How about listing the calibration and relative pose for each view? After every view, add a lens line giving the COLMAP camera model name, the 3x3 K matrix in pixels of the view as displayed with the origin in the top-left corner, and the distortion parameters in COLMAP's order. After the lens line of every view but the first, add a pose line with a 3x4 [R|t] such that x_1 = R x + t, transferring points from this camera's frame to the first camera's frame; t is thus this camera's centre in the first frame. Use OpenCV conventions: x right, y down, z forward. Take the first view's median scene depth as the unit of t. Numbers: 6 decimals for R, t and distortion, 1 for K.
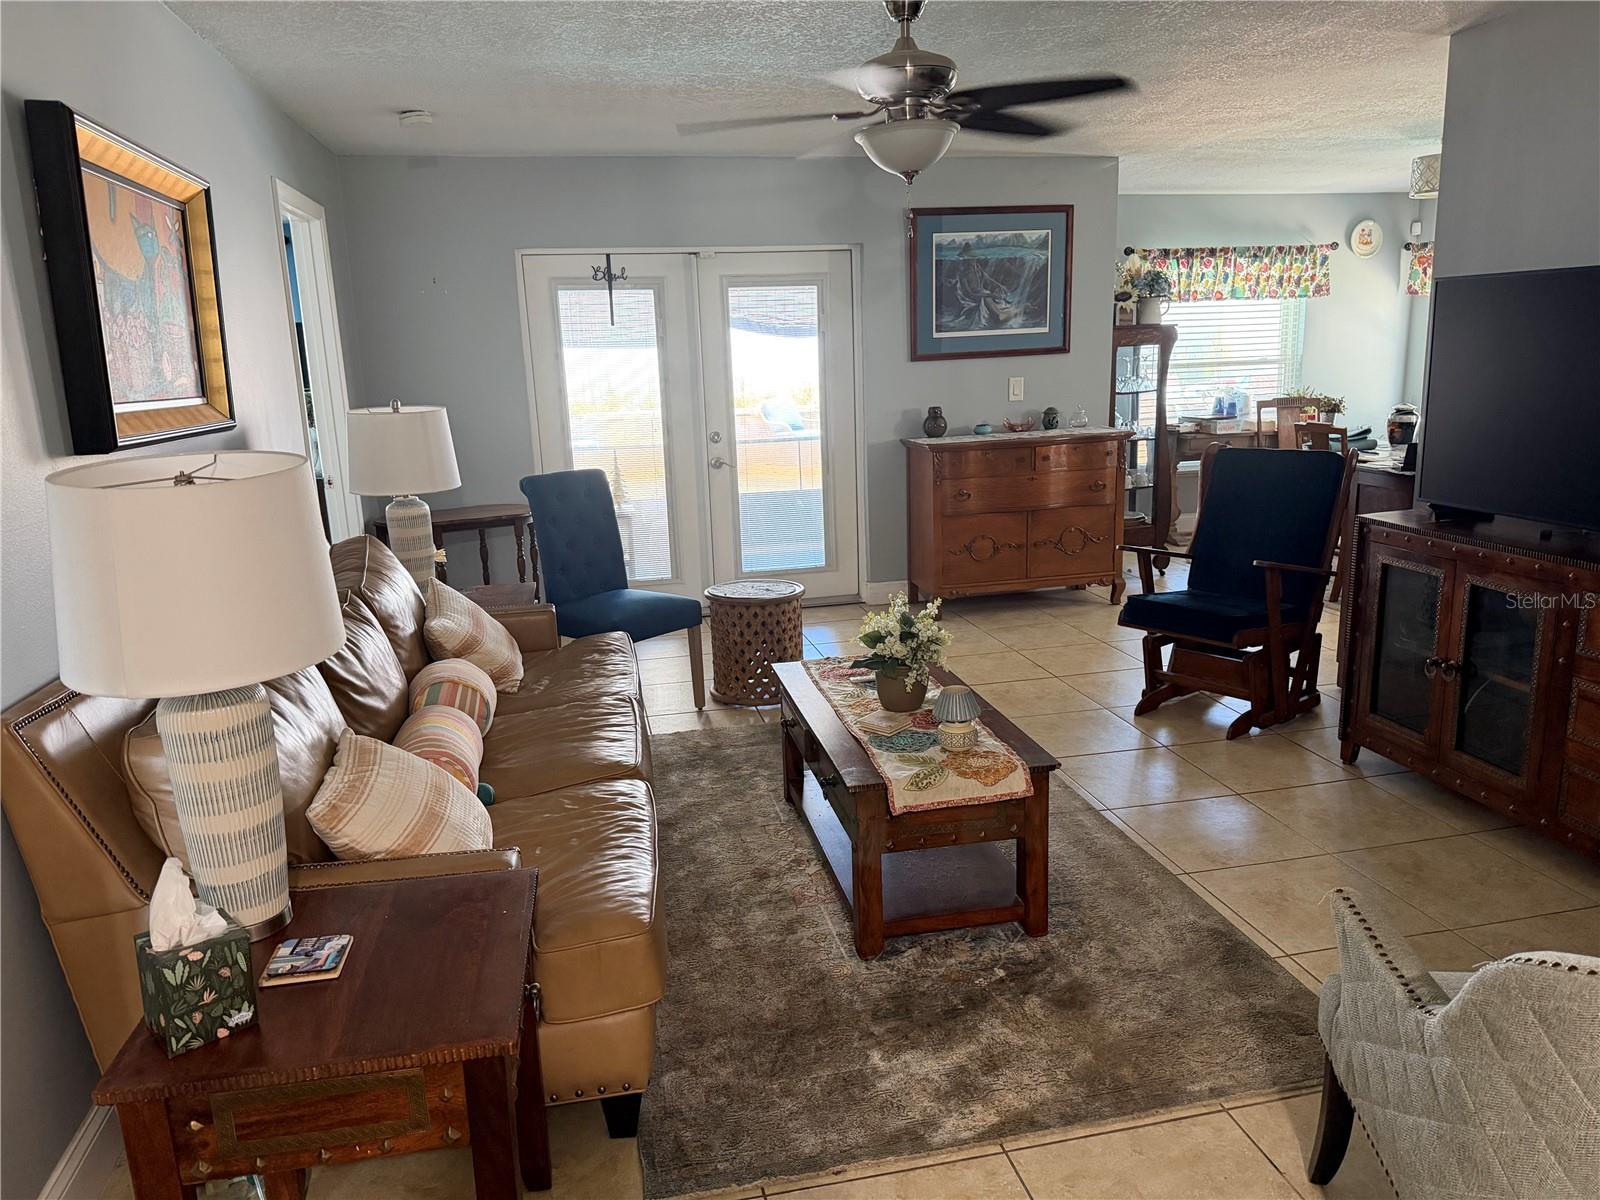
lens RADIAL K [[1135.8, 0, 801.1], [0, 1135.8, 601.9], [0, 0, 1]] dist [0.027133, -0.050814]
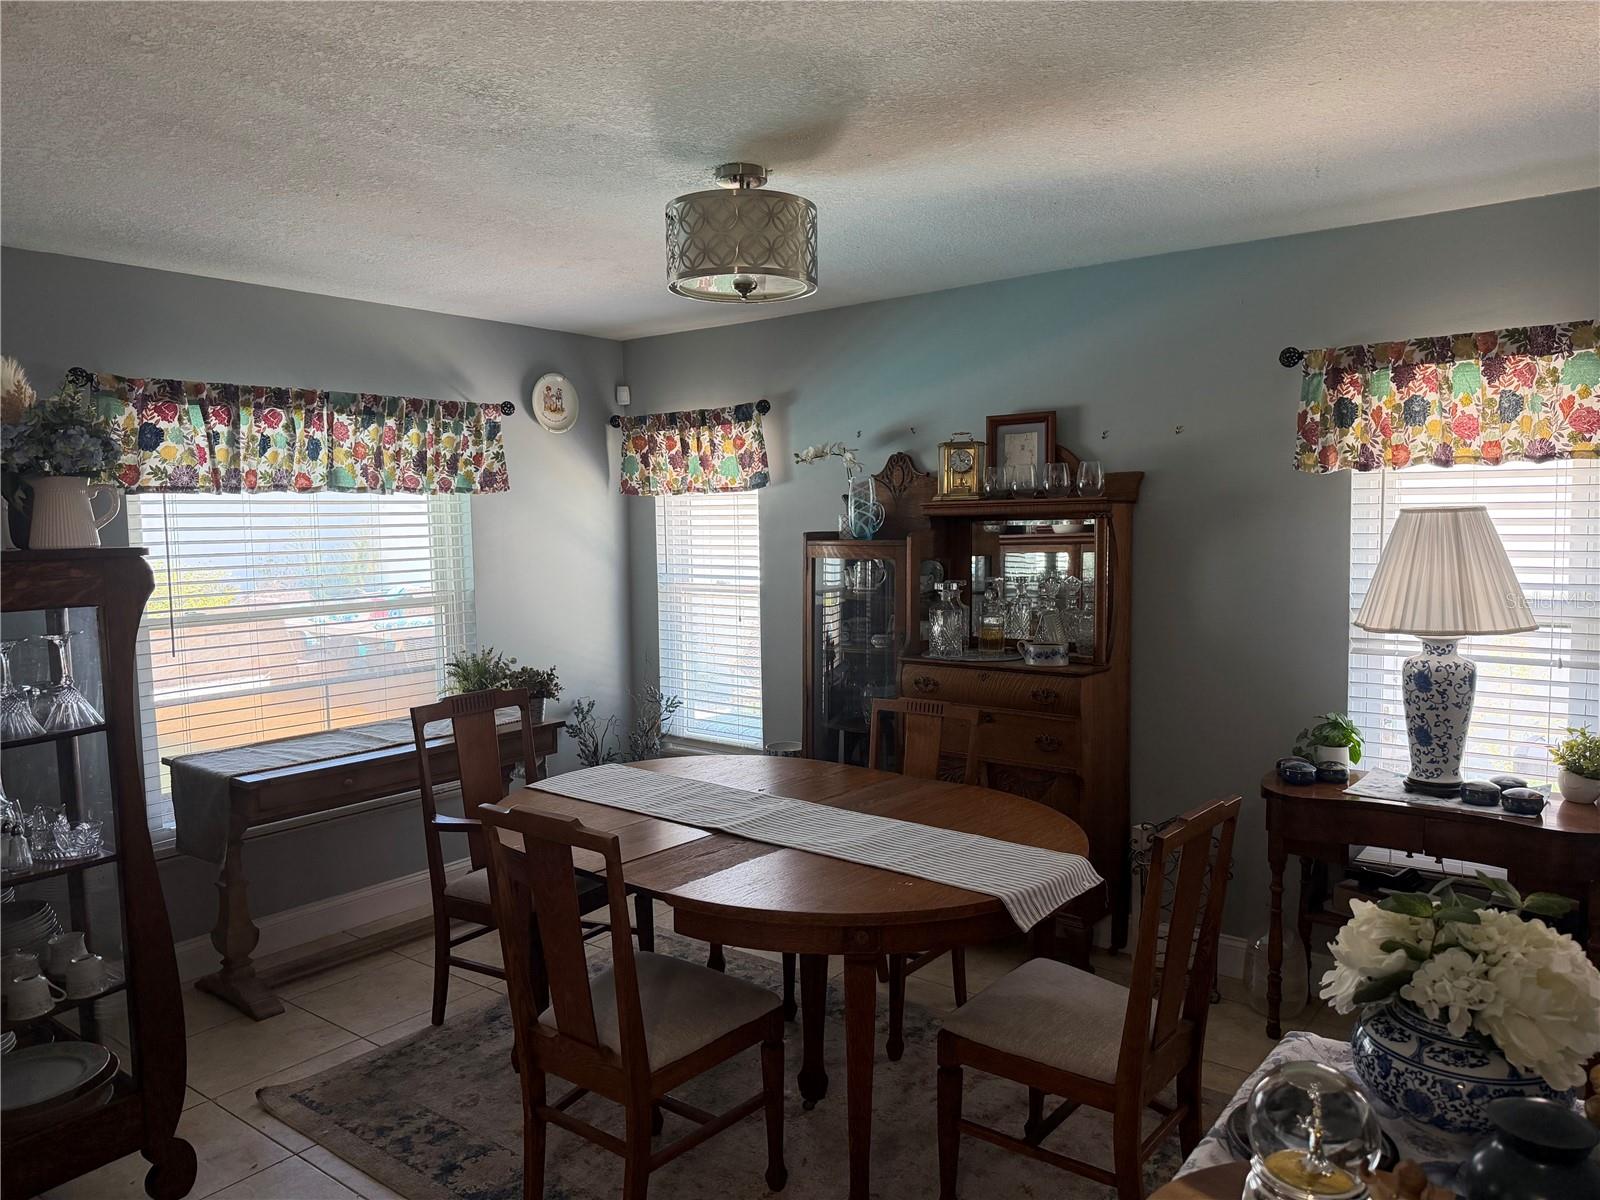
lens RADIAL K [[1135.8, 0, 818.3], [0, 1135.8, 639.0], [0, 0, 1]] dist [0.027133, -0.050814]
pose [[0.760723, -0.046310, 0.647422, 0.277231], [0.131443, 0.987776, -0.083790, -0.168920], [-0.635628, 0.148840, 0.757511, 0.637796]]
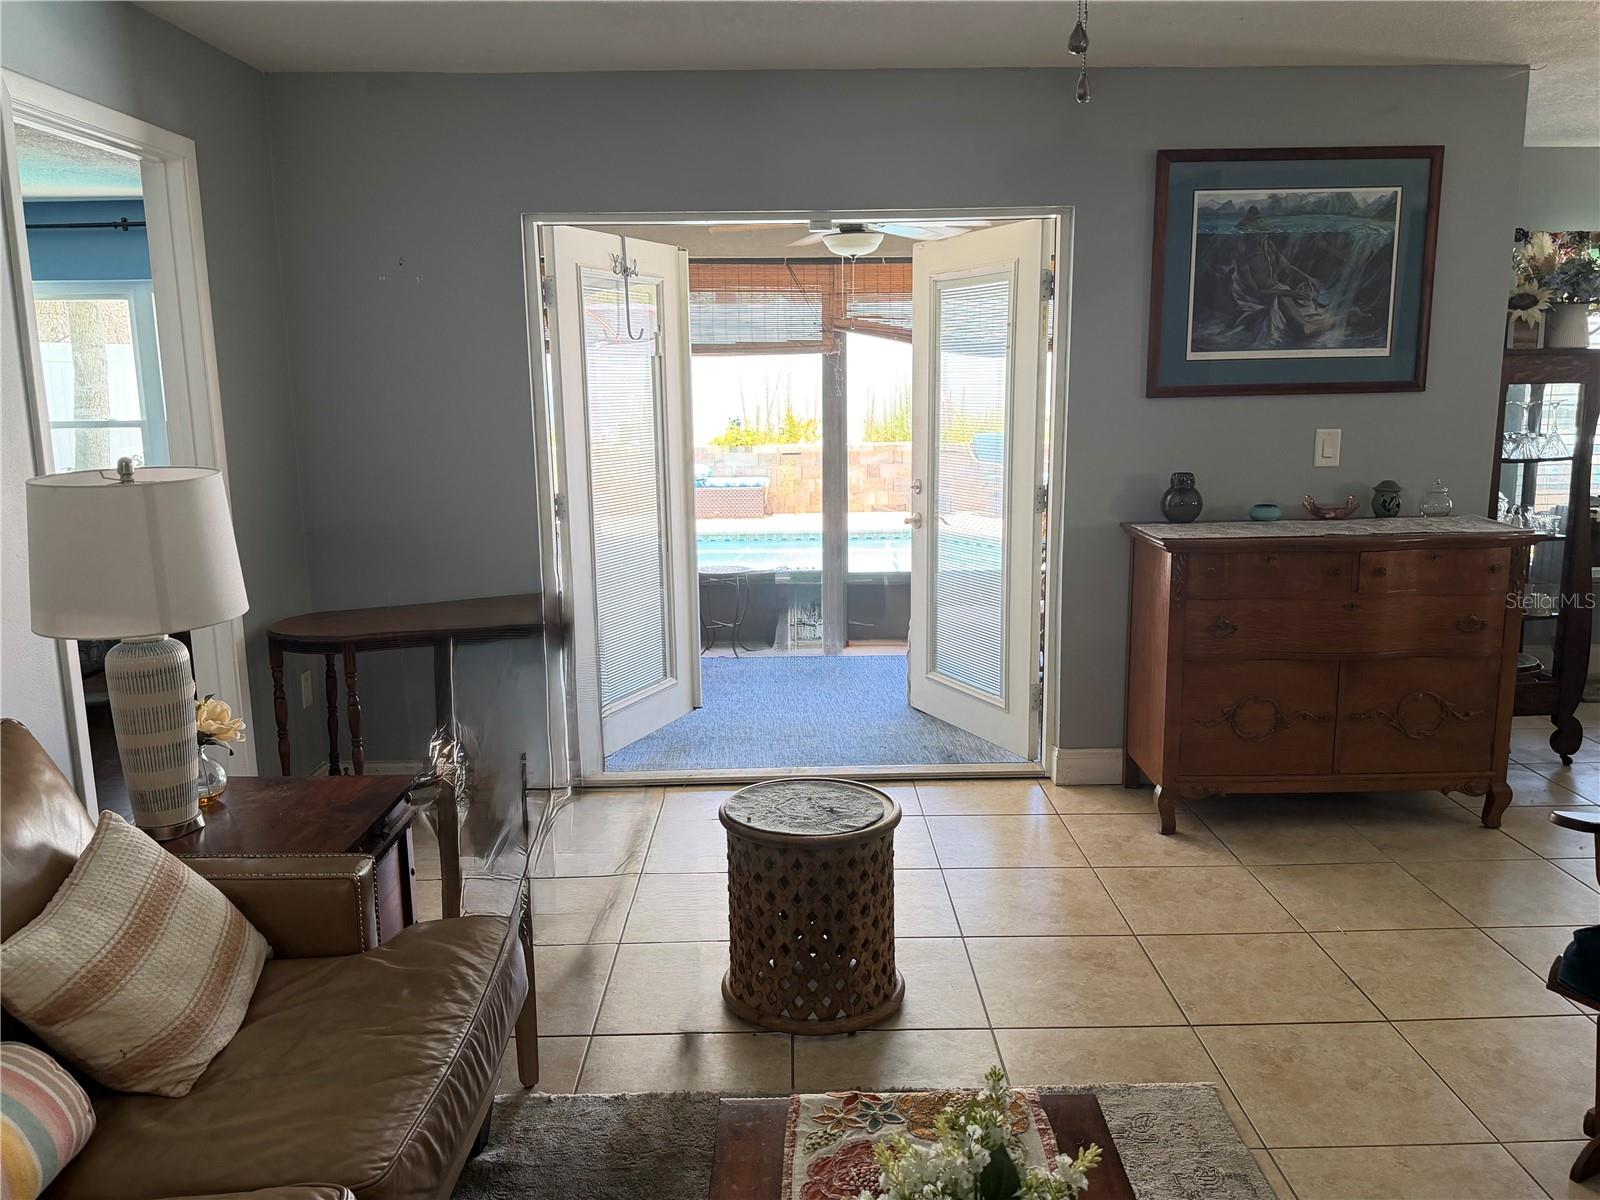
lens RADIAL K [[1252.1, 0, 786.1], [0, 1252.1, 589.2], [0, 0, 1]] dist [0.057922, -0.125642]
pose [[0.977908, 0.057544, -0.200957, 0.049705], [-0.066532, 0.997050, -0.038259, -0.071486], [0.198163, 0.050784, 0.978853, 0.307938]]
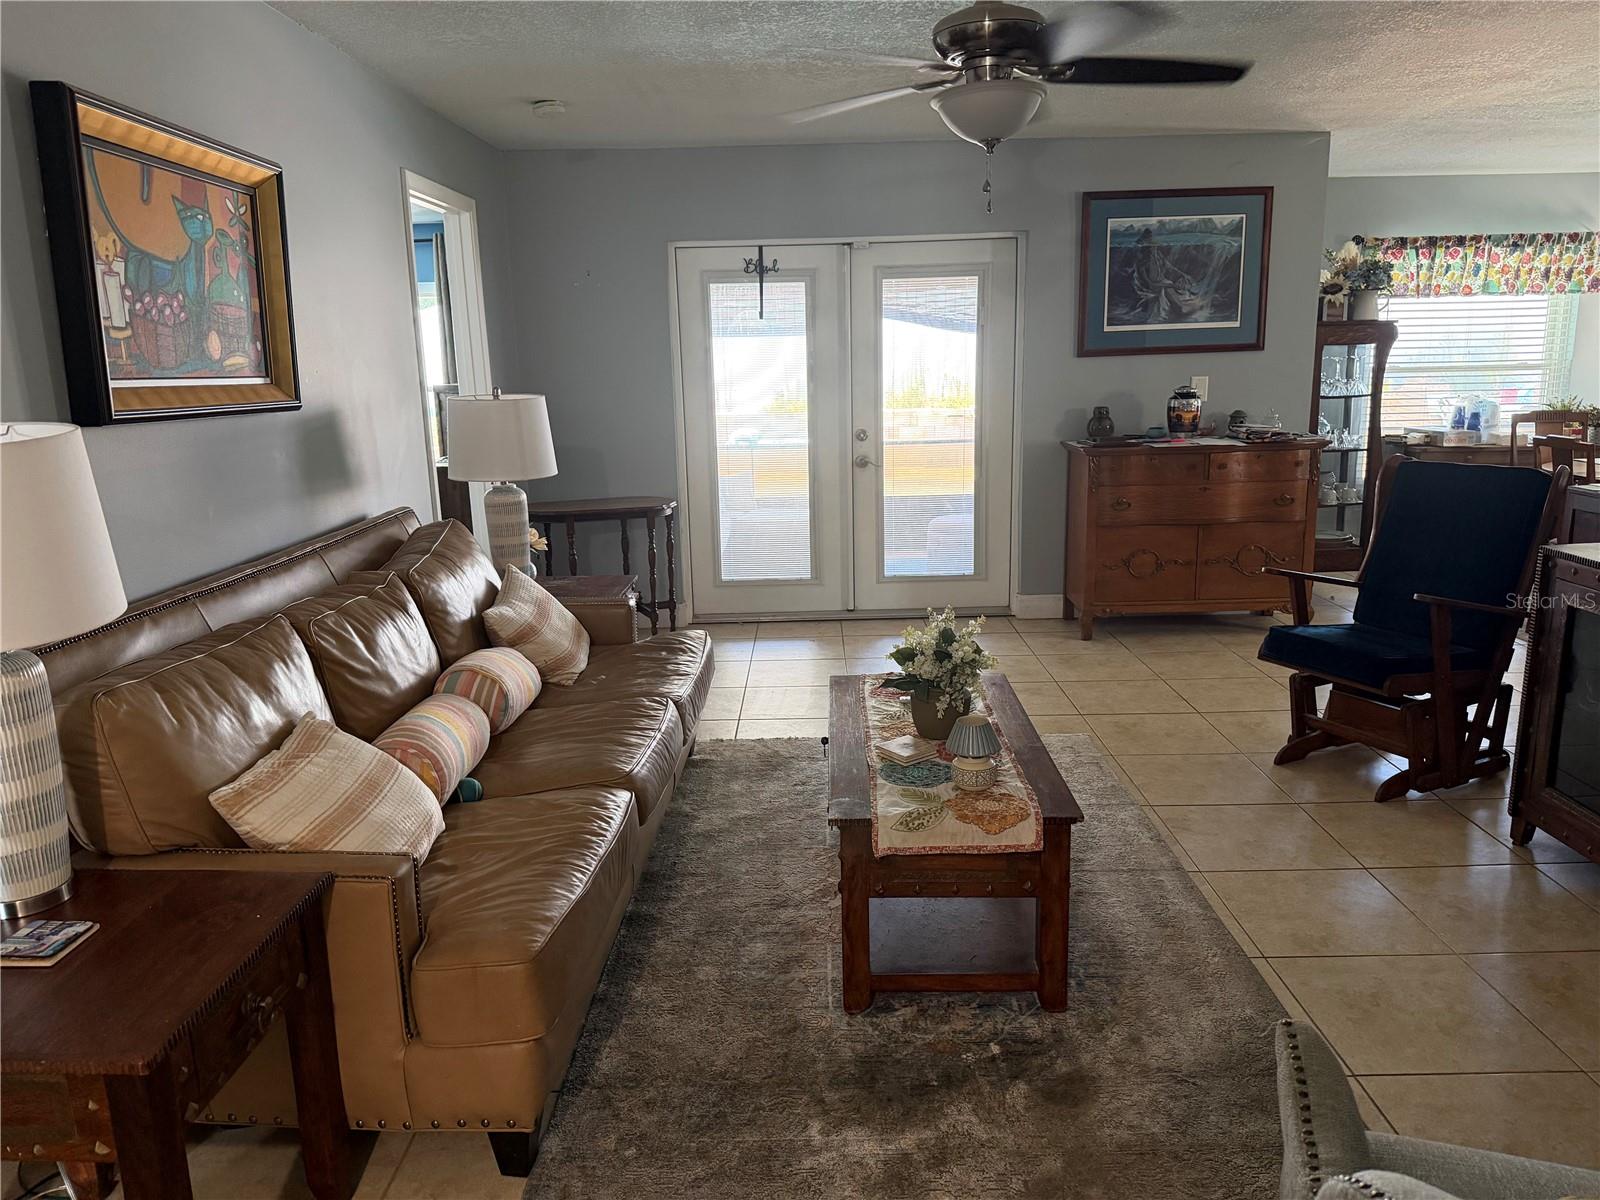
lens RADIAL K [[1135.8, 0, 798.0], [0, 1135.8, 602.2], [0, 0, 1]] dist [0.027133, -0.050814]
pose [[0.975520, 0.057116, -0.212364, 0.084699], [-0.057400, 0.998340, 0.004835, -0.004977], [0.212287, 0.007473, 0.977179, 0.049498]]
